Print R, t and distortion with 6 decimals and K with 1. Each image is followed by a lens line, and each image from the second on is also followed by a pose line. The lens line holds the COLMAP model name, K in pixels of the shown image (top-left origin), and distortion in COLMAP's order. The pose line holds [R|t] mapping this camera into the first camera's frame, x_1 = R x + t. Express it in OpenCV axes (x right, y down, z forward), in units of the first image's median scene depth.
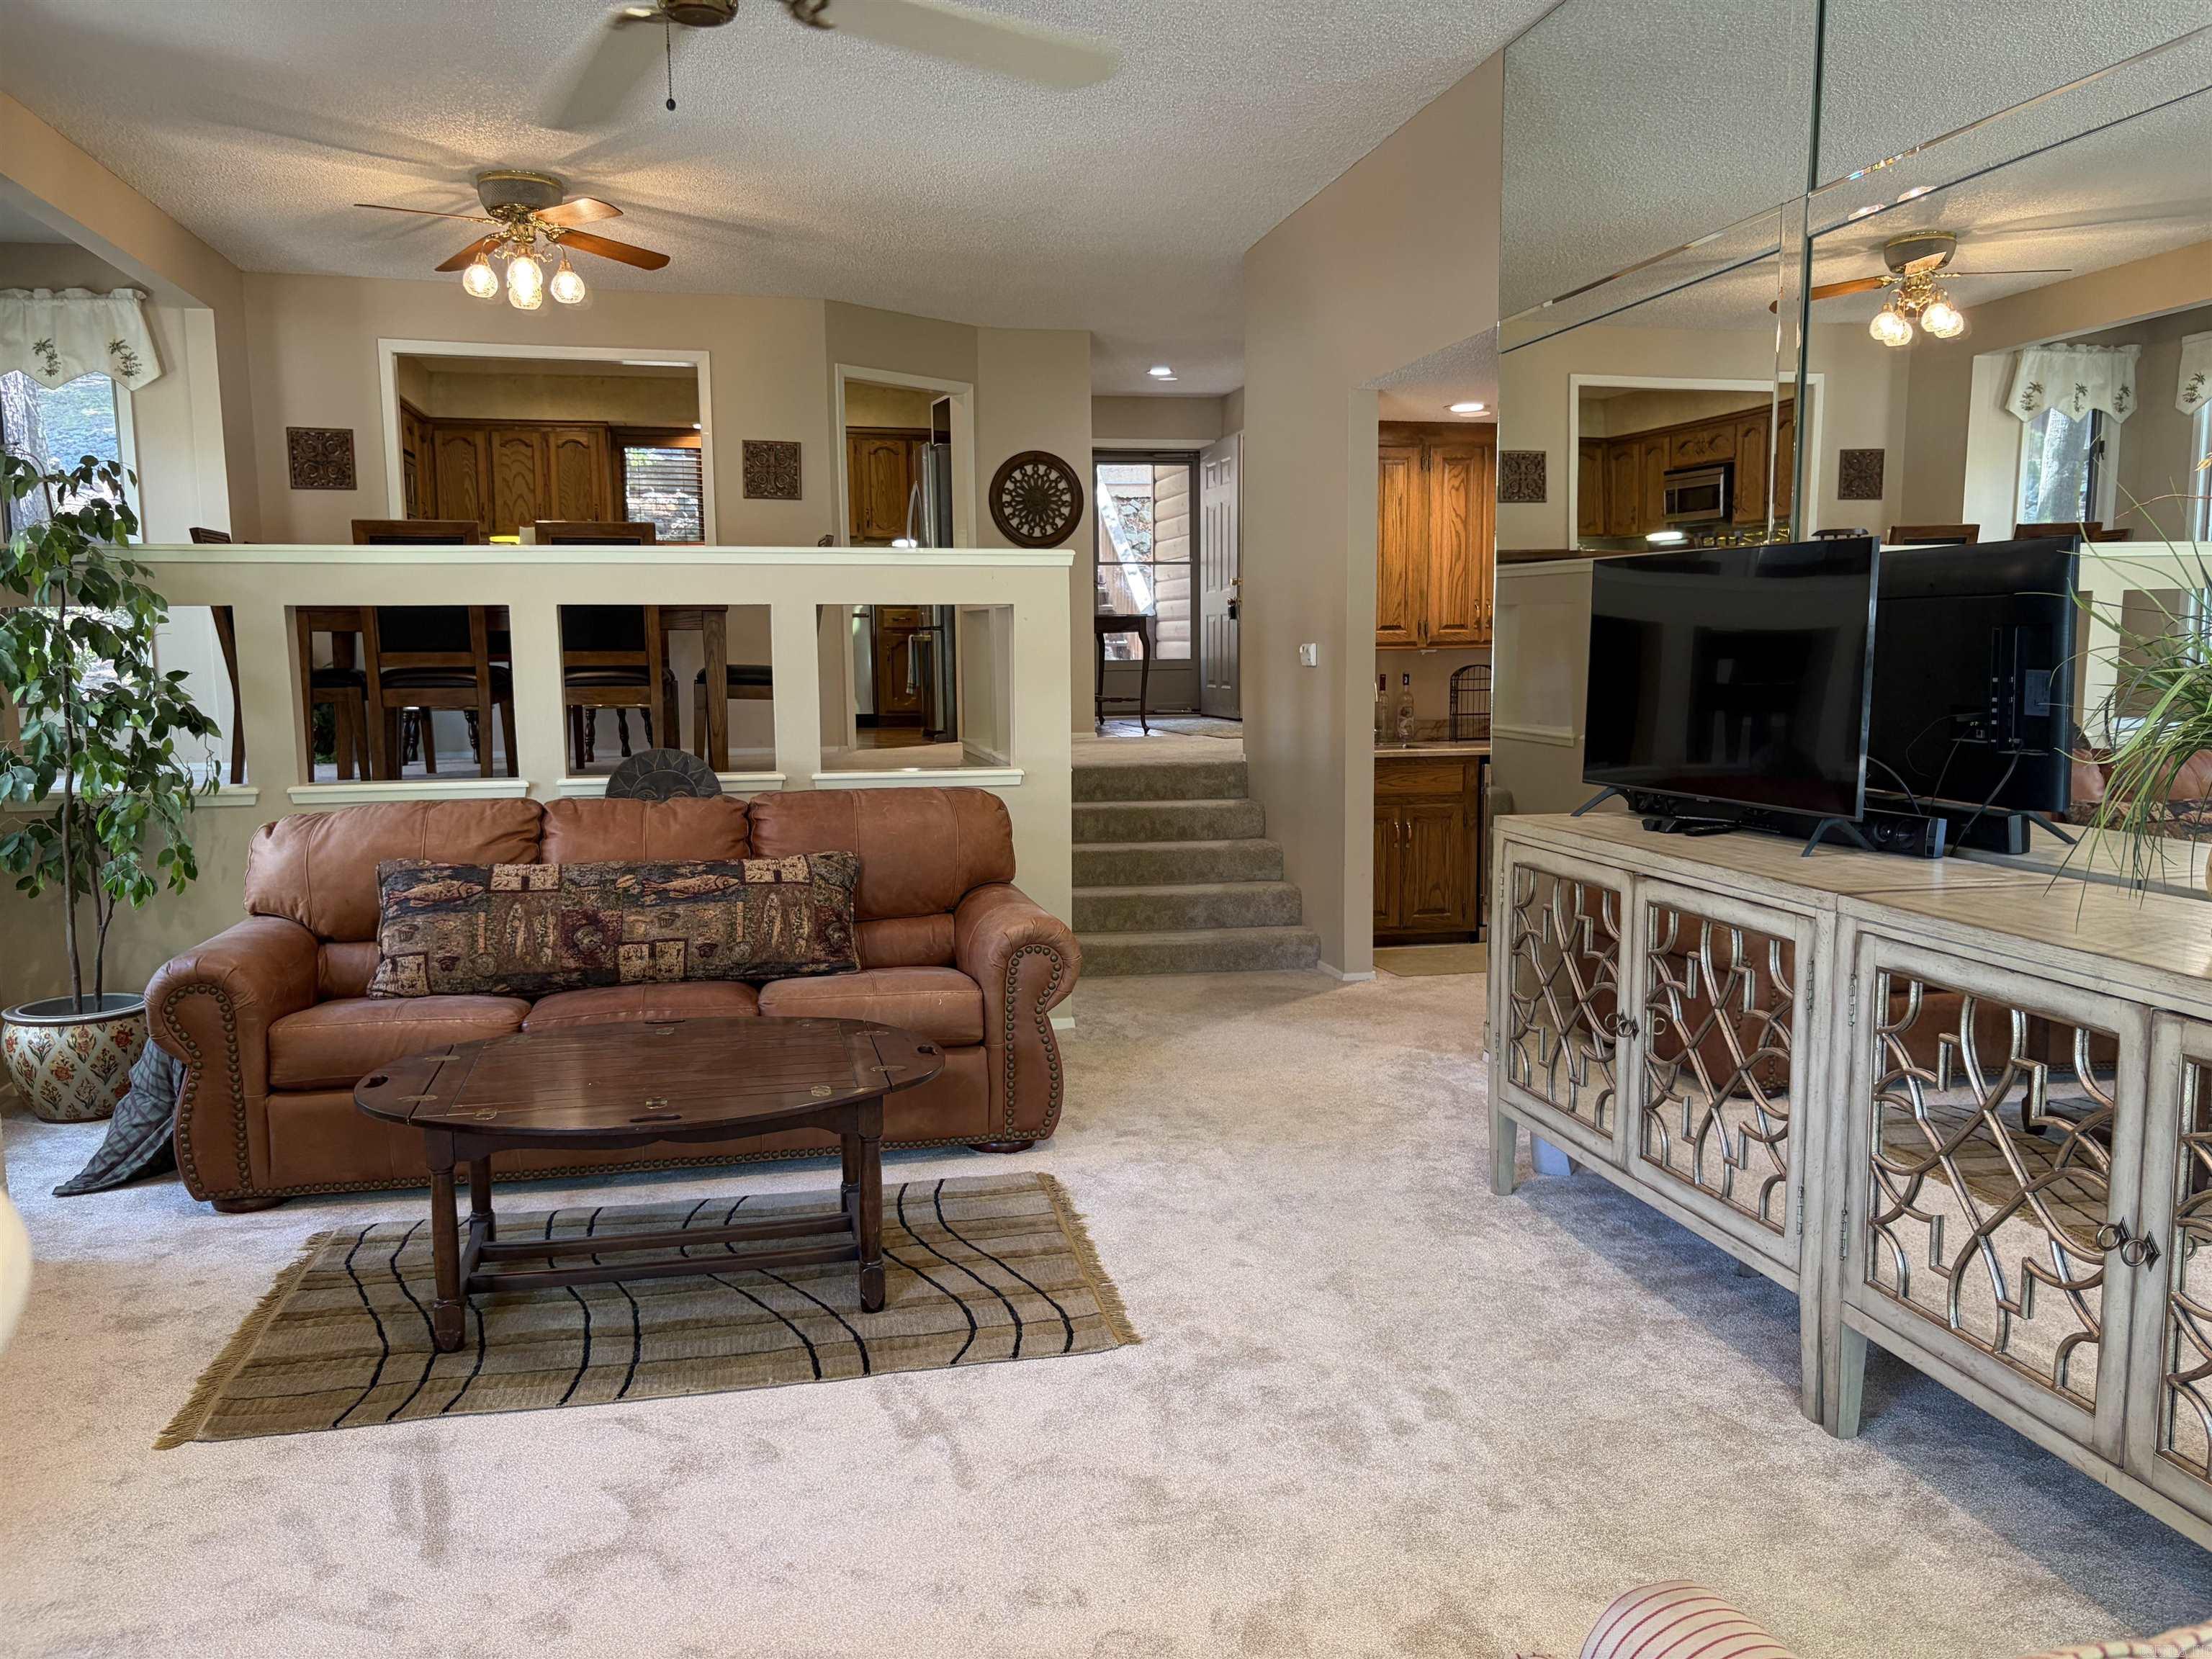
lens RADIAL K [[1678.4, 0, 1109.8], [0, 1678.4, 835.3], [0, 0, 1]] dist [-0.001360, -0.020373]
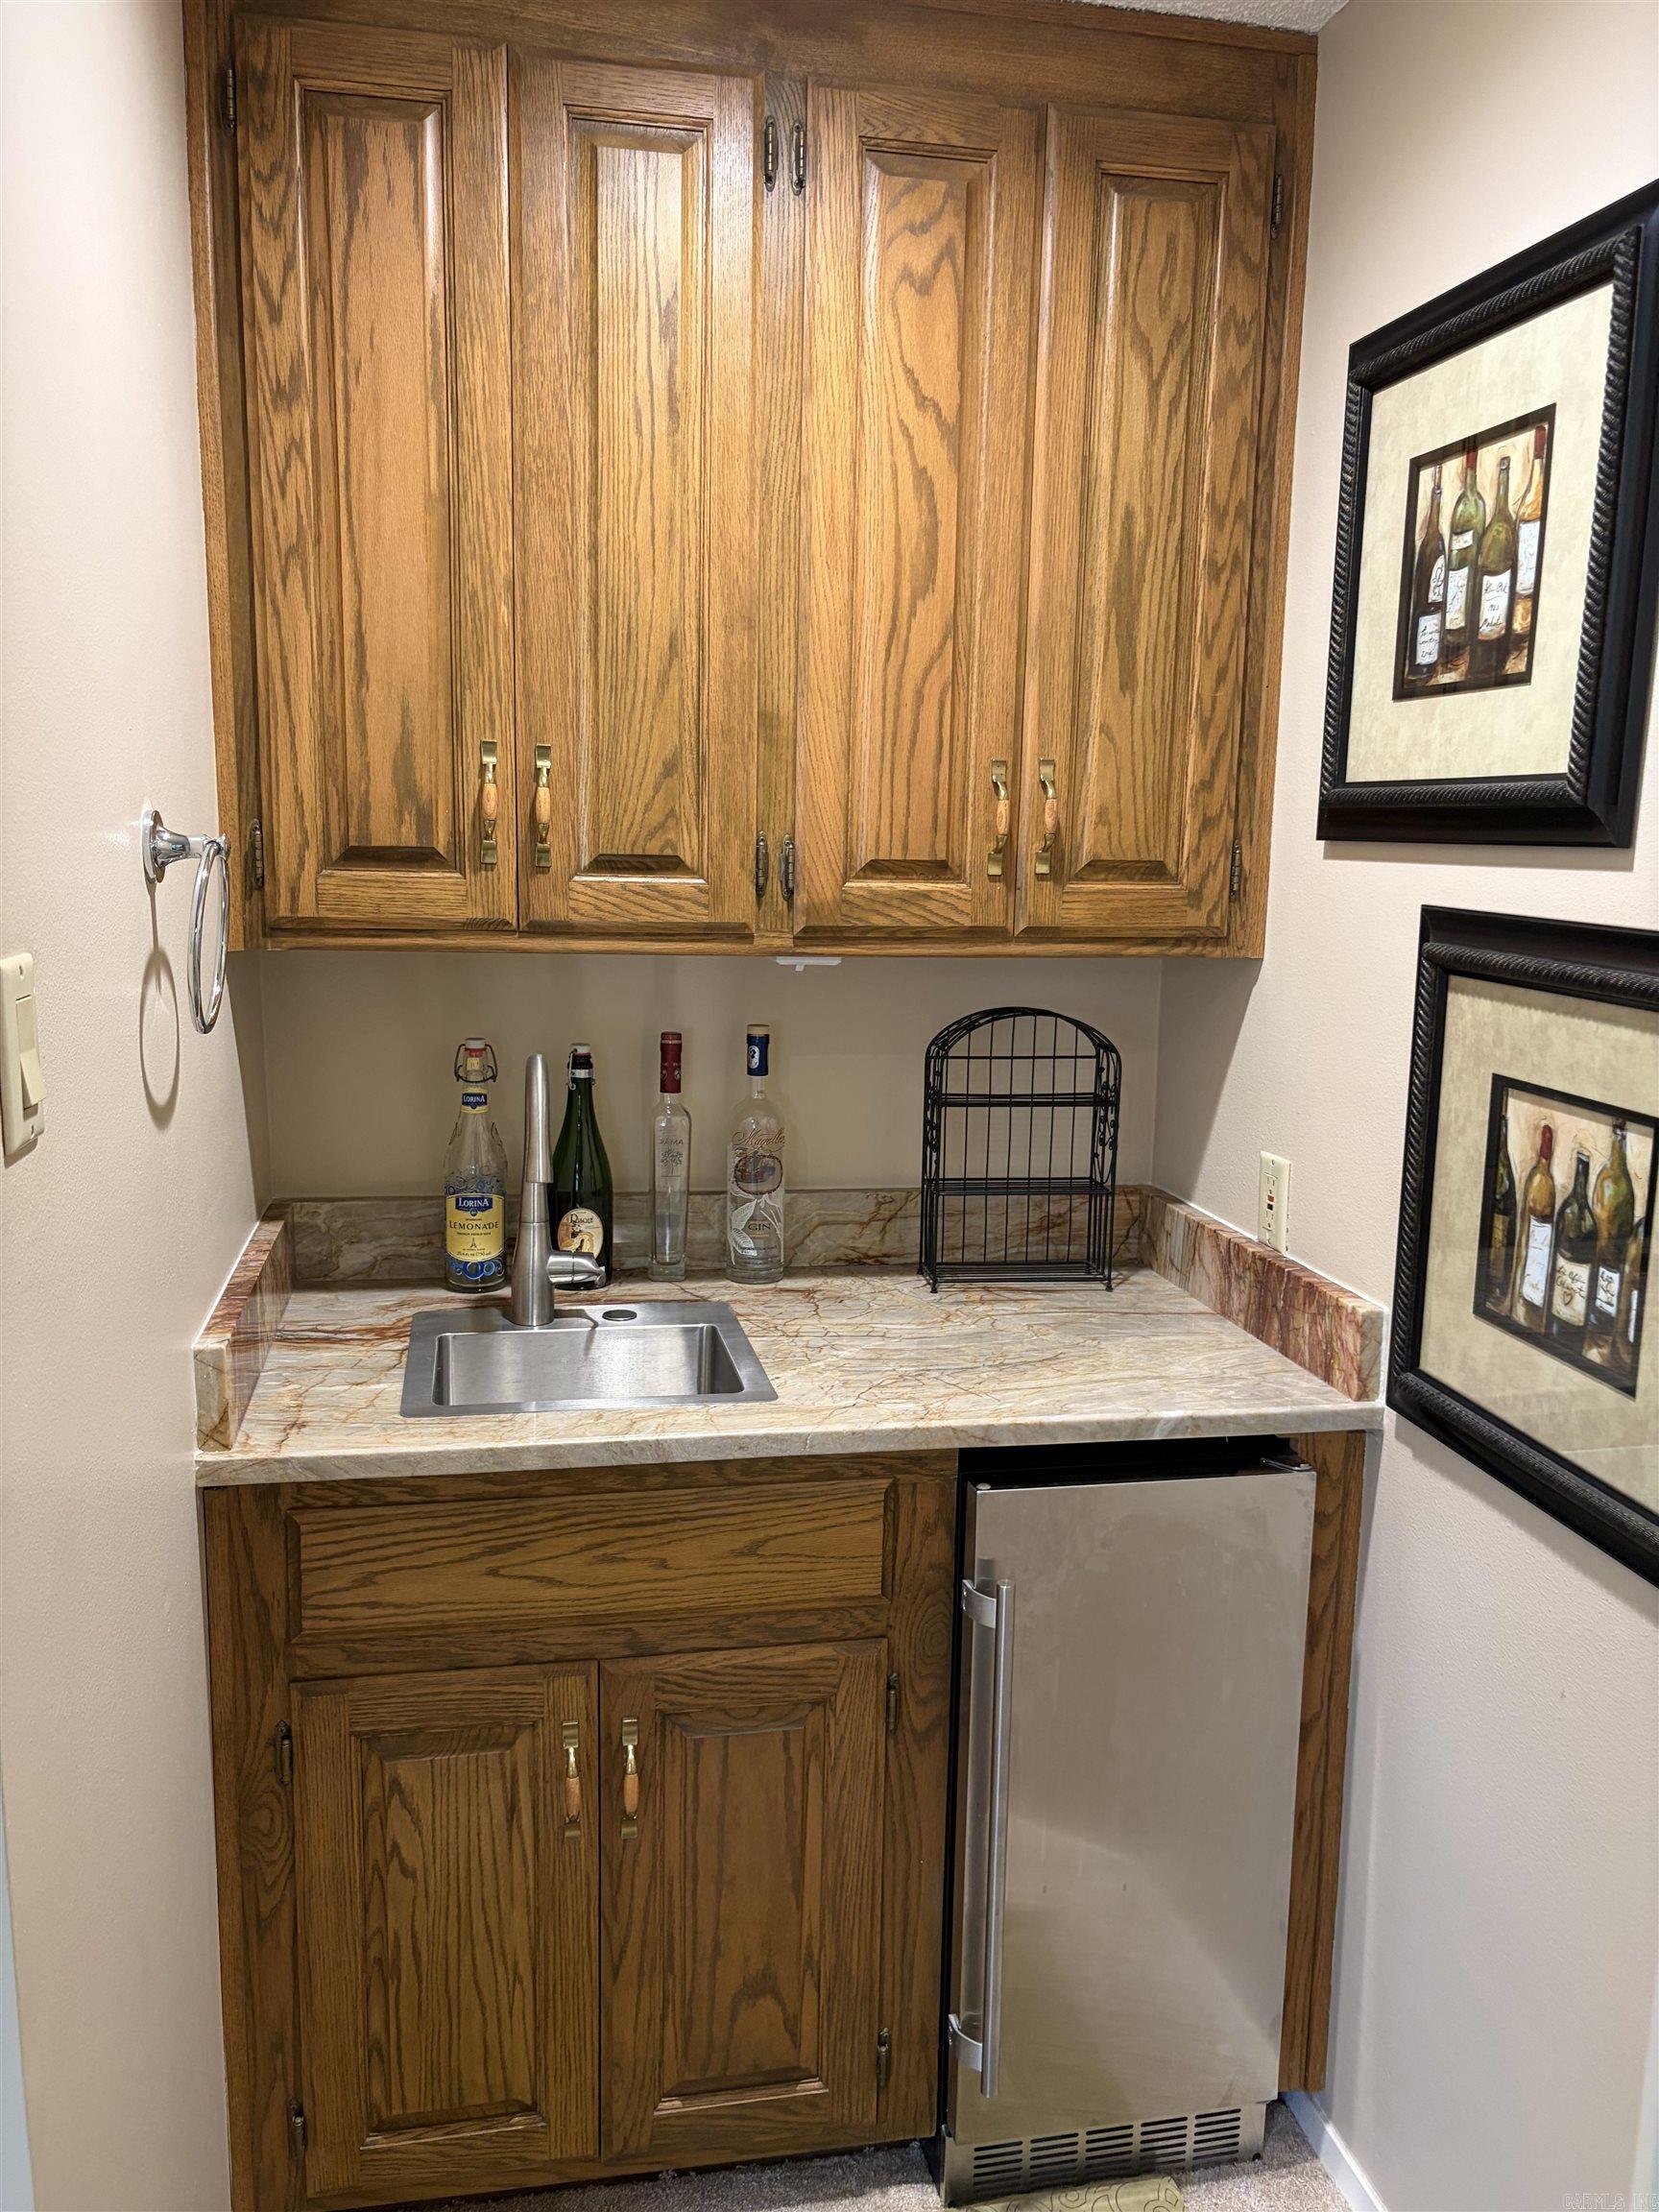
lens RADIAL K [[1678.4, 0, 837.3], [0, 1678.4, 1111.7], [0, 0, 1]] dist [-0.001360, -0.020373]
pose [[0.999555, 0.029753, -0.002120, 0.198088], [-0.029643, 0.998746, 0.040338, -0.098754], [0.003318, -0.040257, 0.999184, 0.756326]]
